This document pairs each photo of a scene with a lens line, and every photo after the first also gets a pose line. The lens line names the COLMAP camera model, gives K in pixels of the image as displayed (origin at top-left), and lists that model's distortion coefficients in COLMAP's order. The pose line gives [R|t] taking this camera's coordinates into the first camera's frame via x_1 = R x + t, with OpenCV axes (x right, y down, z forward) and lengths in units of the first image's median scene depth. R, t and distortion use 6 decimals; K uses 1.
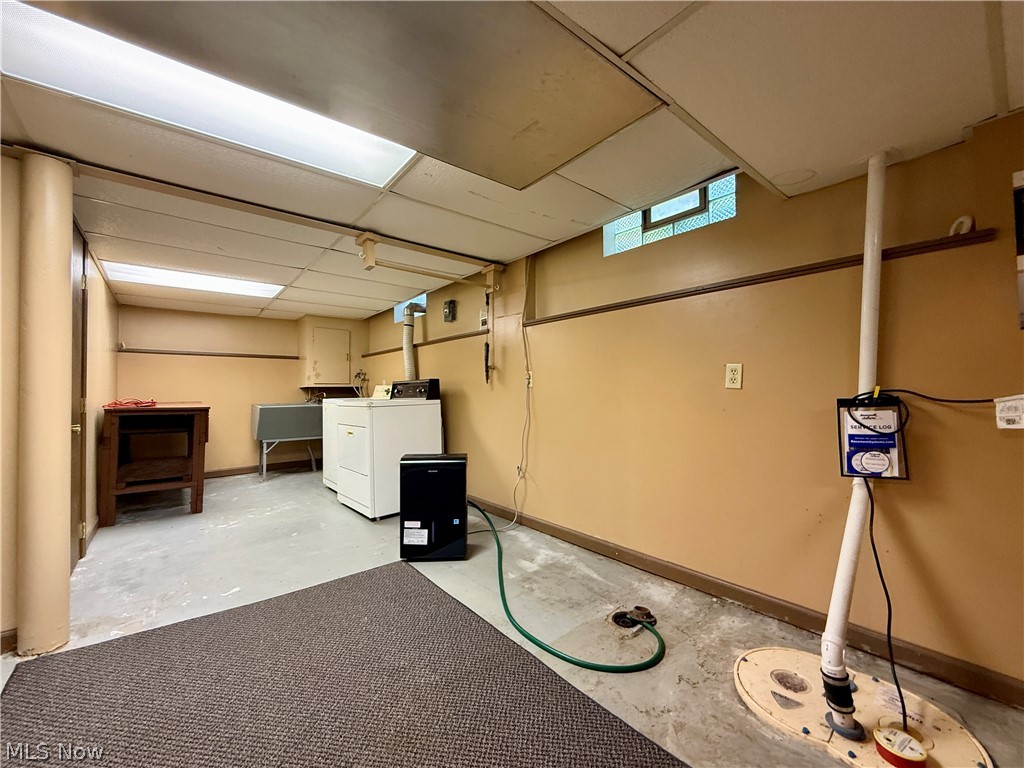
lens RADIAL K [[408.9, 0, 507.6], [0, 408.9, 385.0], [0, 0, 1]] dist [-0.001250, -0.000075]
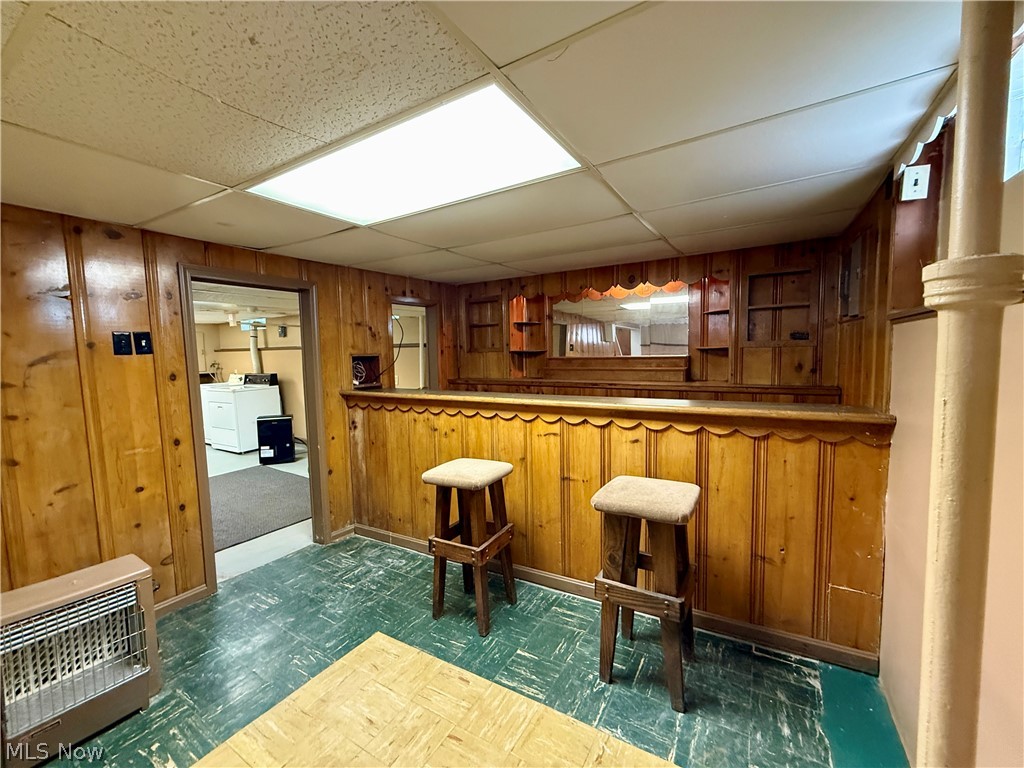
lens RADIAL K [[408.9, 0, 507.6], [0, 408.9, 385.0], [0, 0, 1]] dist [-0.001250, -0.000075]
pose [[0.946331, -0.034284, 0.321375, 0.190988], [0.003827, 0.995477, 0.094927, -0.120584], [-0.323176, -0.088602, 0.942182, -0.913387]]
